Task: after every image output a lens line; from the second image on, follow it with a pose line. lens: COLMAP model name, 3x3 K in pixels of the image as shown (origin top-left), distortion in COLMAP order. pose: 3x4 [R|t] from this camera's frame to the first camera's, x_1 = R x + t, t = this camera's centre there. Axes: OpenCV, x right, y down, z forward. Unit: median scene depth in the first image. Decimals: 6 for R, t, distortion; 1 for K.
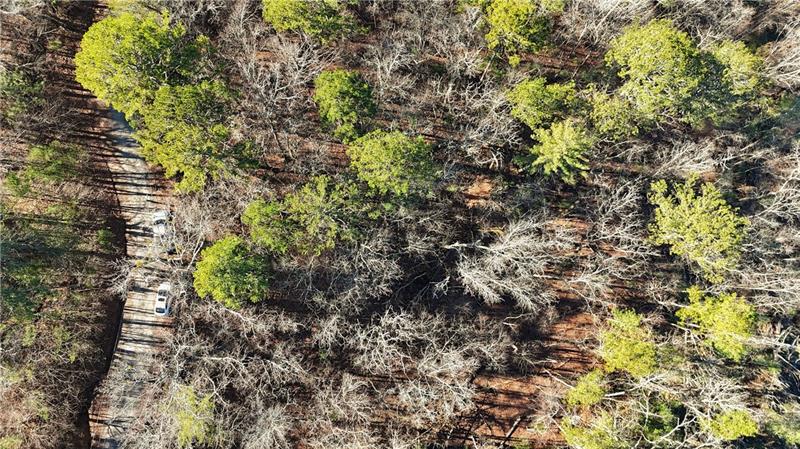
lens RADIAL K [[586.0, 0, 400.1], [0, 586.0, 218.0], [0, 0, 1]] dist [0.077585, -0.067307]
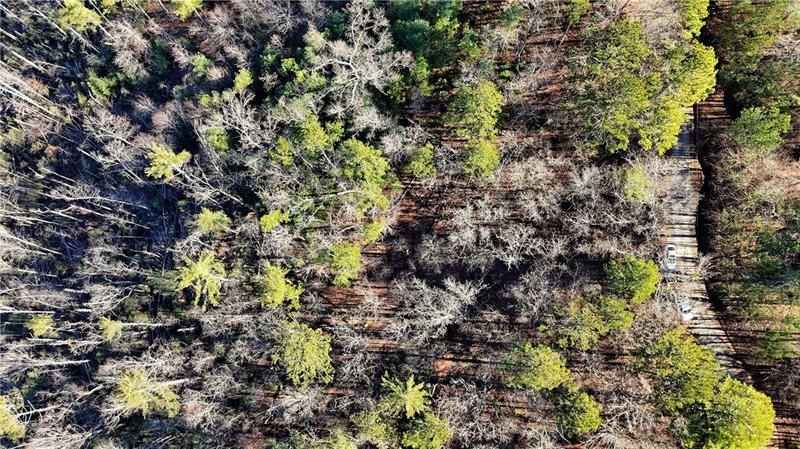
lens RADIAL K [[586.0, 0, 395.9], [0, 586.0, 219.8], [0, 0, 1]] dist [0.077585, -0.067307]
pose [[-0.991927, 0.125218, 0.020008, 0.237010], [-0.116919, -0.964209, 0.237974, -0.048177], [0.049091, 0.233714, 0.971065, -0.478004]]
